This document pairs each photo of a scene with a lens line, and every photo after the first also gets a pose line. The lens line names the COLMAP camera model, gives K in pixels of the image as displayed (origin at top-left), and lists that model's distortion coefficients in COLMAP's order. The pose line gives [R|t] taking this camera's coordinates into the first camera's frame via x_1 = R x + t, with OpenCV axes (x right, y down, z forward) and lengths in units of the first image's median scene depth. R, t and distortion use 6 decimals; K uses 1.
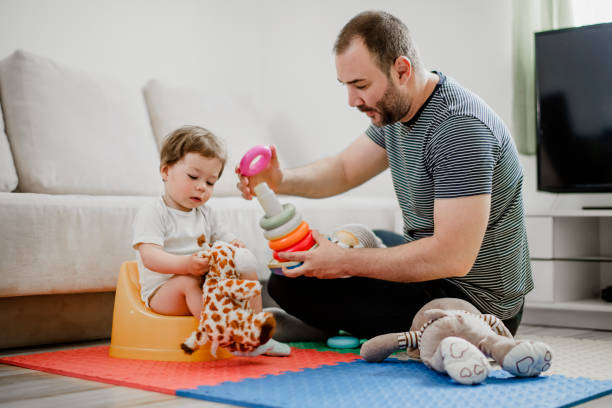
lens RADIAL K [[1024.3, 0, 306.8], [0, 1024.3, 200.8], [0, 0, 1]] dist [-0.166155, 0.000000]
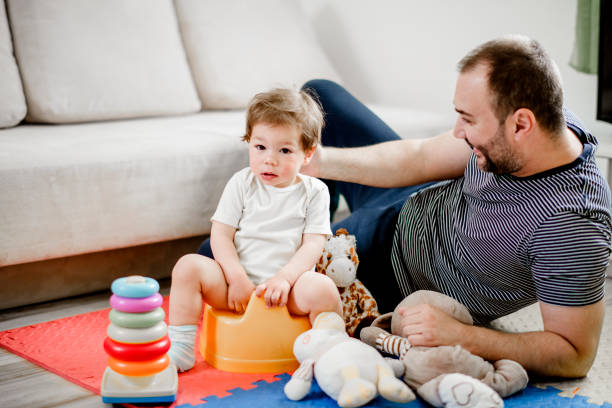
lens RADIAL K [[1024.3, 0, 310.7], [0, 1024.3, 206.0], [0, 0, 1]] dist [-0.166155, 0.000000]
pose [[0.996170, 0.025749, -0.083555, 0.068786], [-0.009605, 0.982095, 0.188143, -0.136729], [0.086903, -0.186620, 0.978581, 0.117756]]
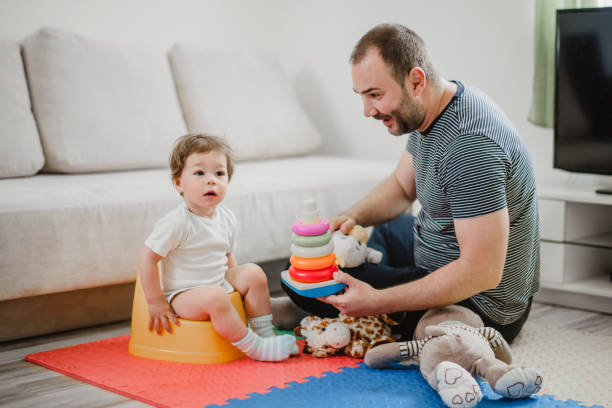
lens RADIAL K [[1024.3, 0, 304.7], [0, 1024.3, 203.1], [0, 0, 1]] dist [-0.166155, 0.000000]
pose [[0.998895, 0.015184, -0.044475, 0.033330], [-0.009636, 0.992433, 0.122405, -0.131240], [0.045997, -0.121841, 0.991483, -0.025608]]
